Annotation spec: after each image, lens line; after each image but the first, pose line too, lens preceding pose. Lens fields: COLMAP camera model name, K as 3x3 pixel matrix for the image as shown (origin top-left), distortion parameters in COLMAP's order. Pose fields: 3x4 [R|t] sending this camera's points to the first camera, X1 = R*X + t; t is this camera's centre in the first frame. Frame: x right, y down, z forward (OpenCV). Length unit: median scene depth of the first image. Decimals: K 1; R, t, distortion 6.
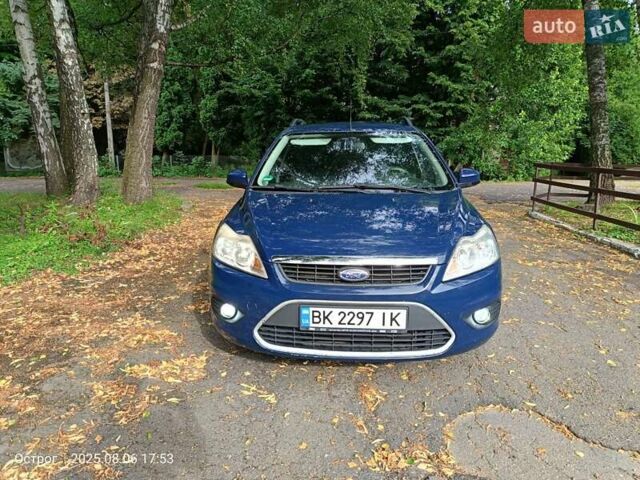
lens RADIAL K [[449.4, 0, 320.0], [0, 449.4, 240.0], [0, 0, 1]] dist [0.024388, -0.030161]
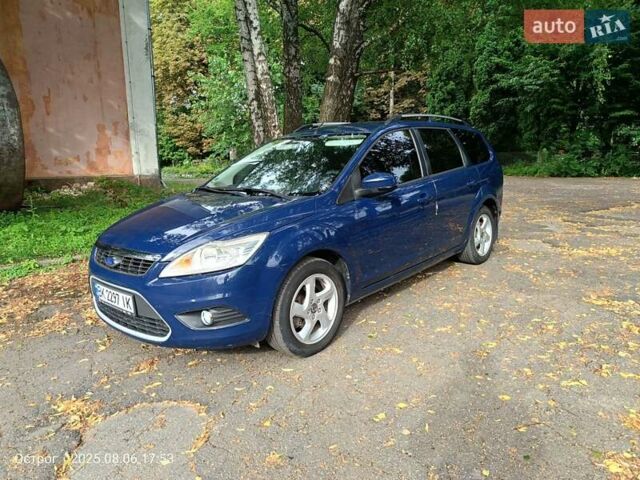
lens RADIAL K [[449.4, 0, 320.0], [0, 449.4, 240.0], [0, 0, 1]] dist [0.024388, -0.030161]
pose [[0.788633, 0.086721, -0.608718, 0.338659], [-0.082864, 0.995962, 0.034534, -0.019586], [0.609255, 0.023206, 0.792635, 0.095614]]
